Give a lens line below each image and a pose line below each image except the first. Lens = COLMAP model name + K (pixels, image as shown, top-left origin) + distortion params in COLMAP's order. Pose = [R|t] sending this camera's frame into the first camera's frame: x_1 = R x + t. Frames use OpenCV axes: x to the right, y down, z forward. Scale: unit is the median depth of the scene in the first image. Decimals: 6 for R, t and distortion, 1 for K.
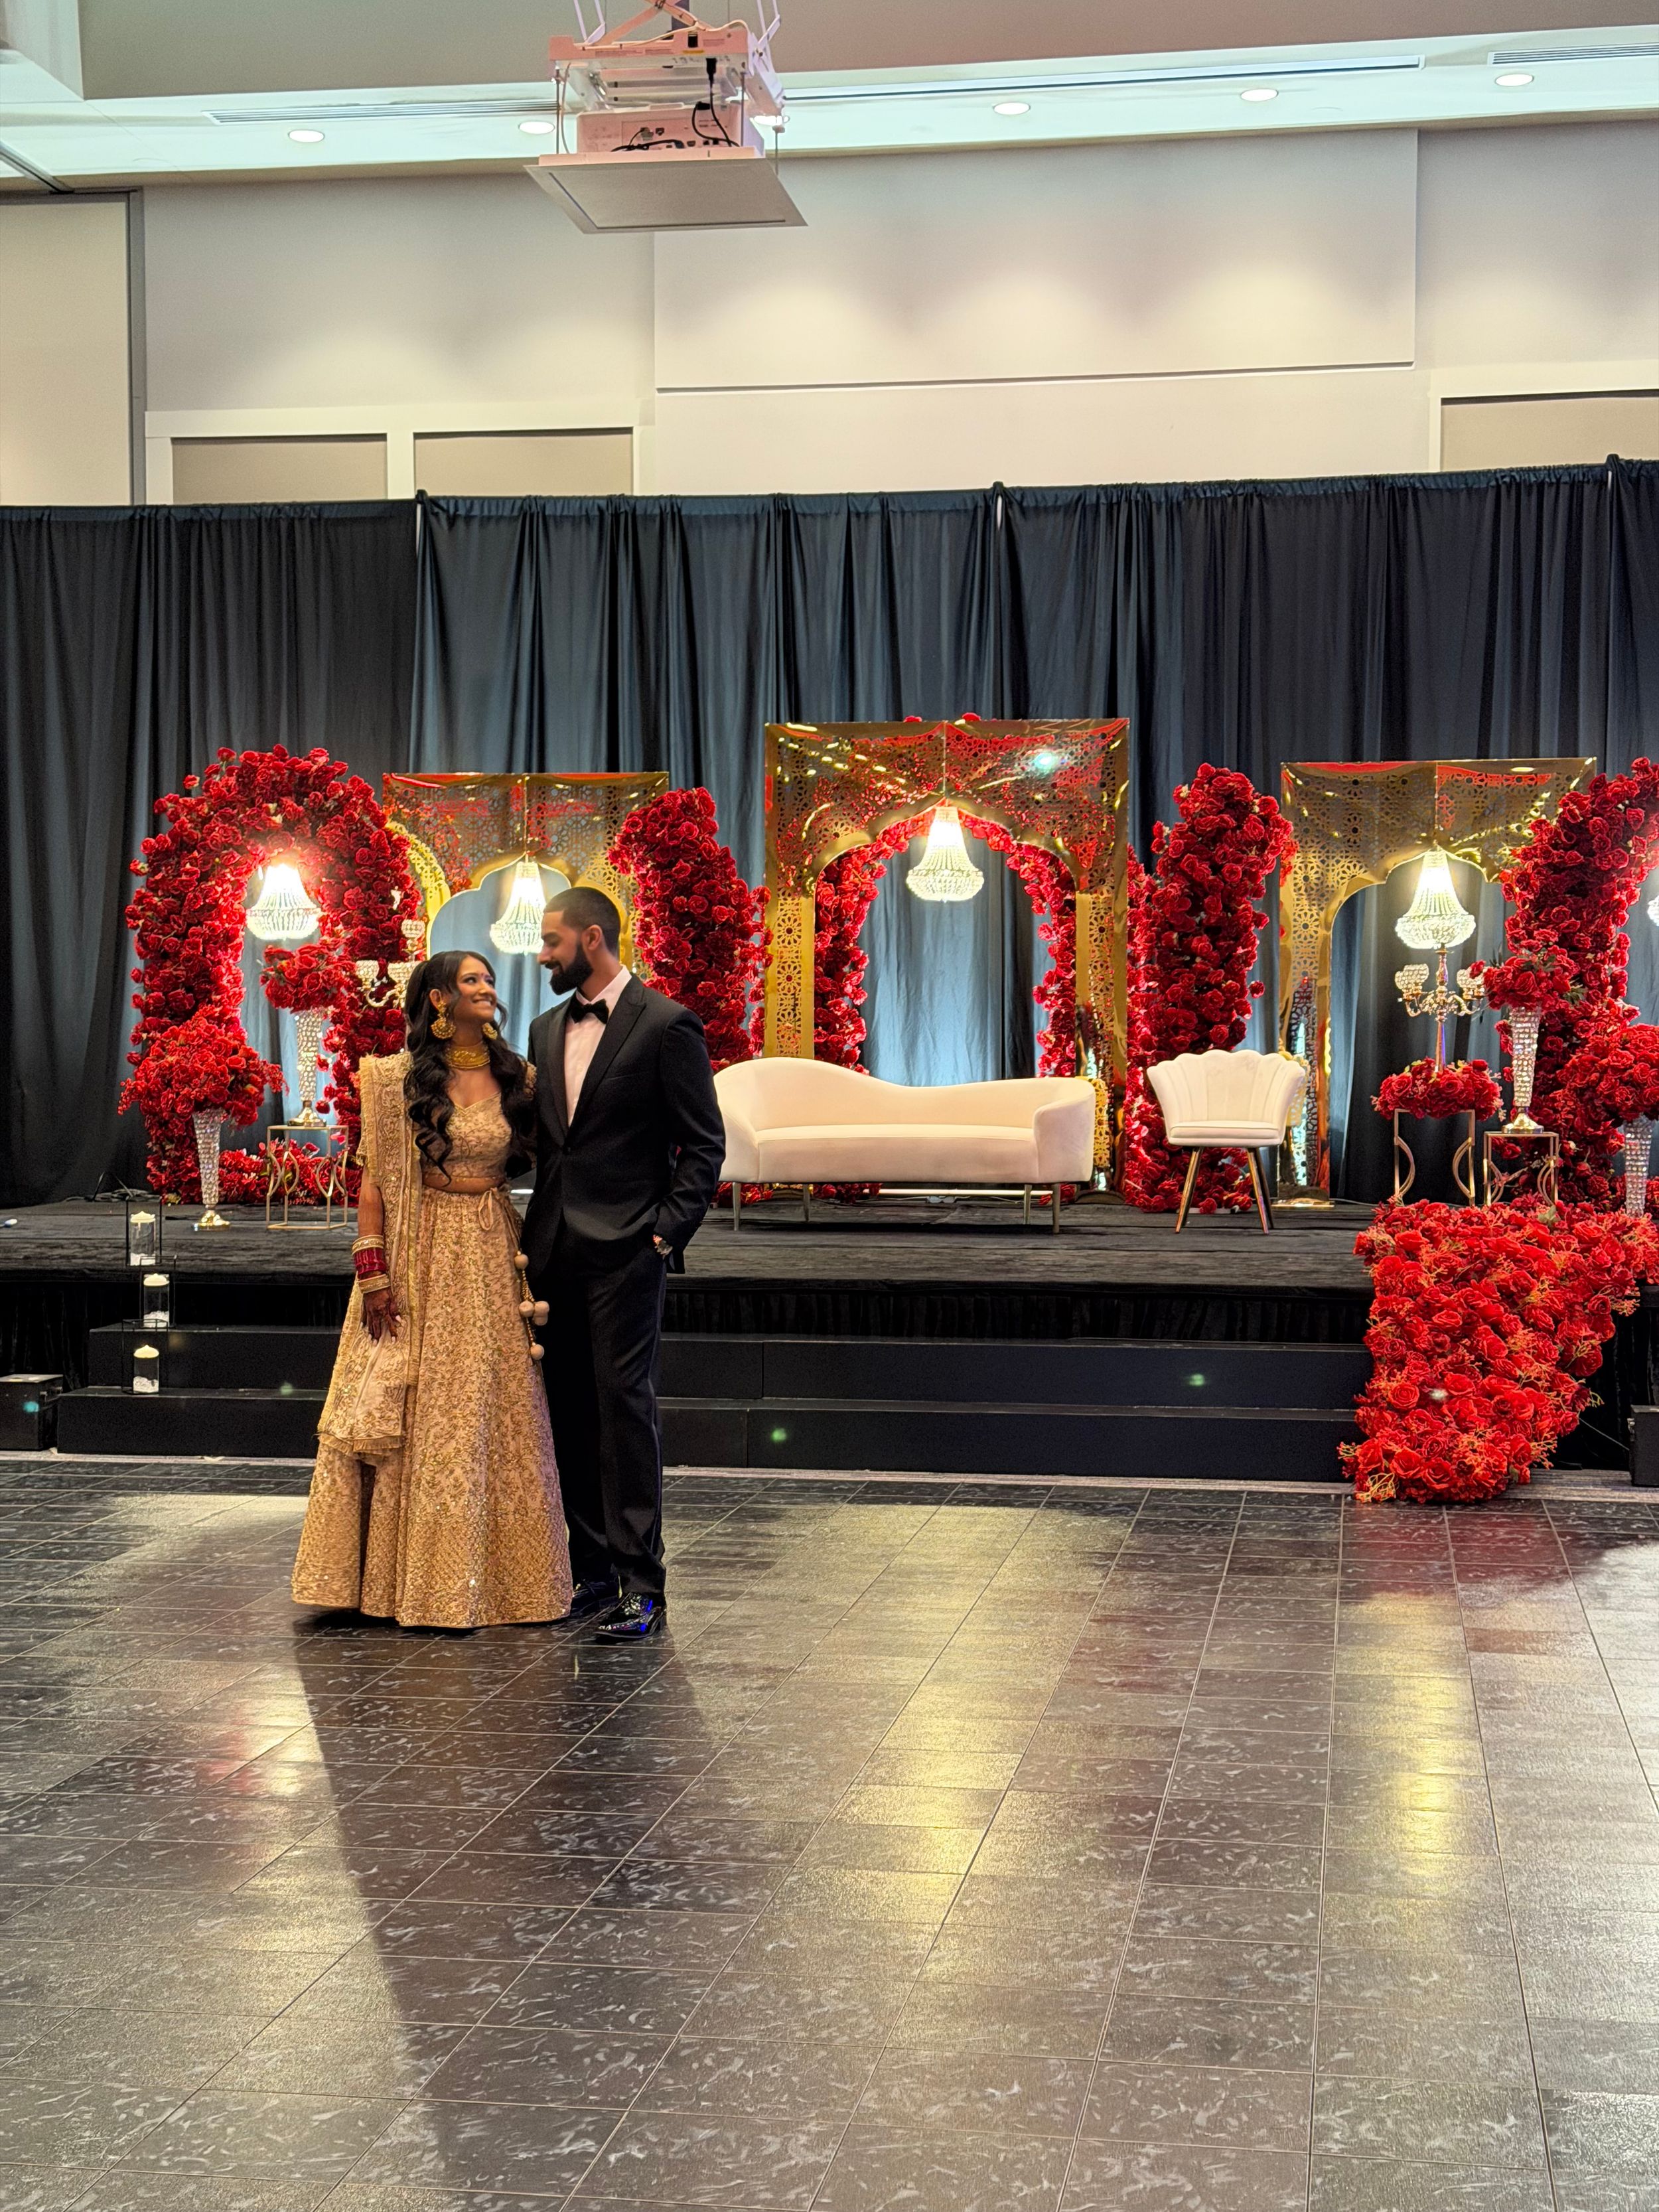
lens RADIAL K [[3094.7, 0, 829.0], [0, 3094.7, 1106.1], [0, 0, 1]] dist [-0.023136, 0.000000]
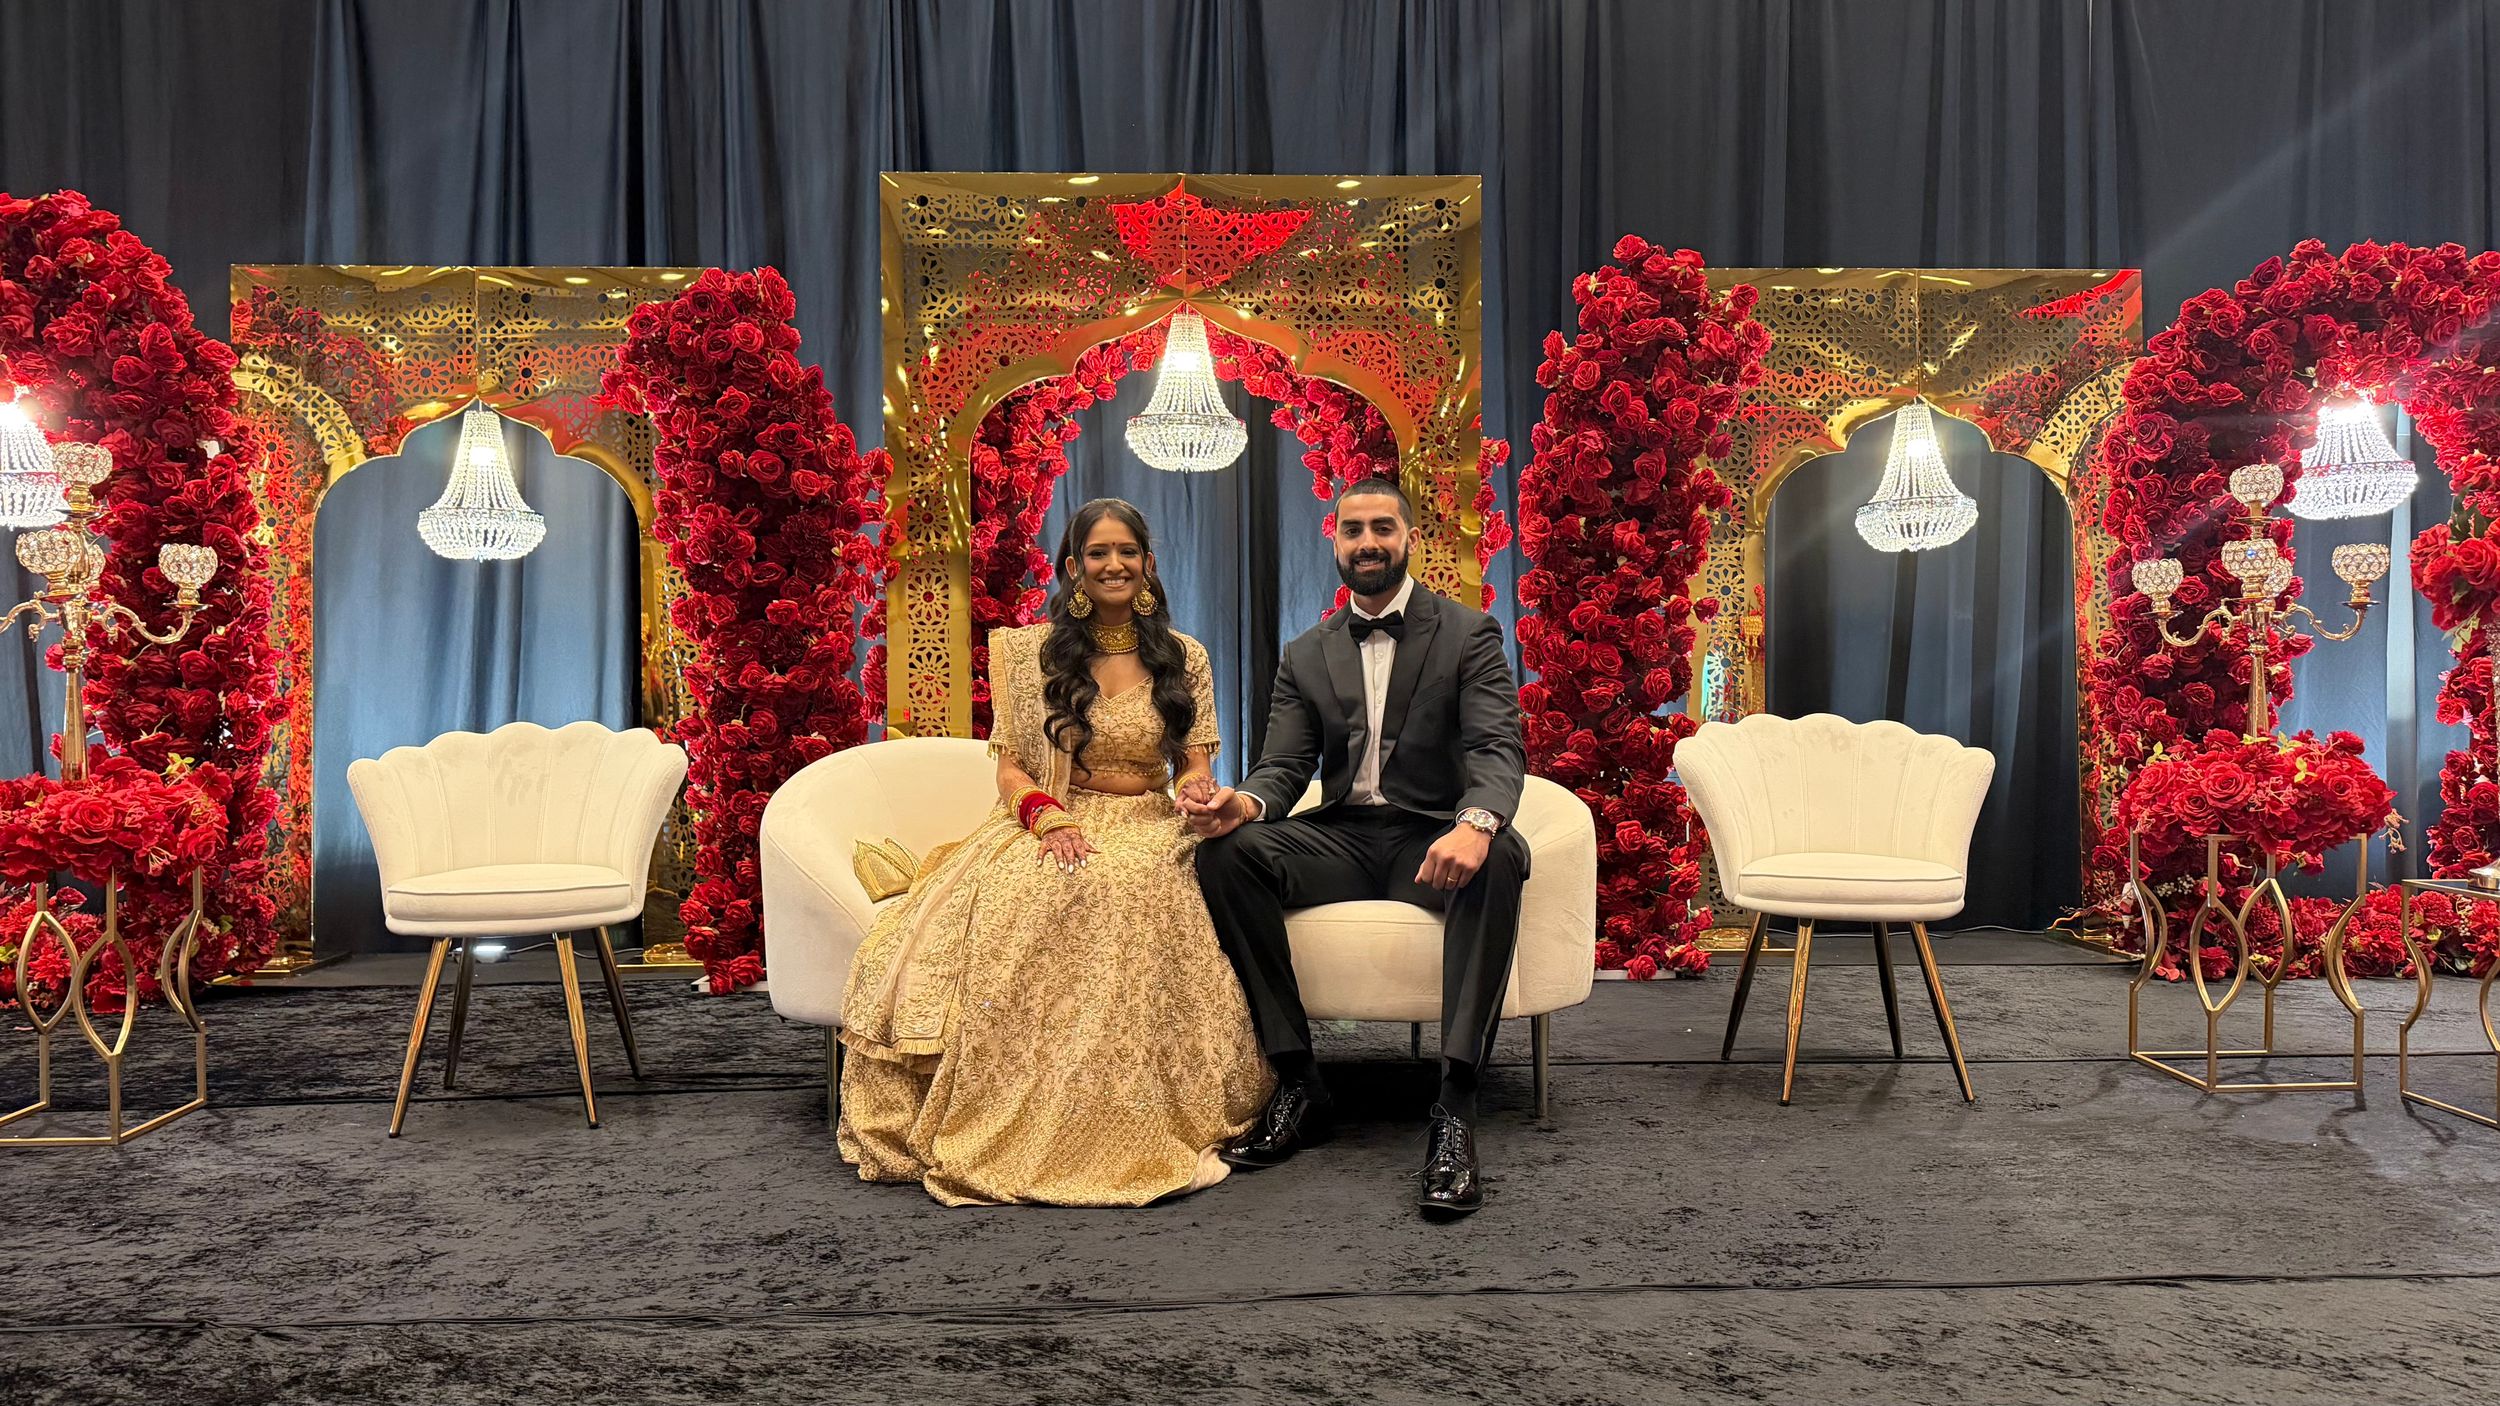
lens RADIAL K [[1691.7, 0, 1258.2], [0, 1691.7, 712.8], [0, 0, 1]] dist [0.048384, -0.001300]
pose [[0.979863, -0.012798, 0.199262, -0.016068], [0.013360, 0.999910, -0.001473, -0.017646], [-0.199226, 0.004105, 0.979945, 0.669326]]
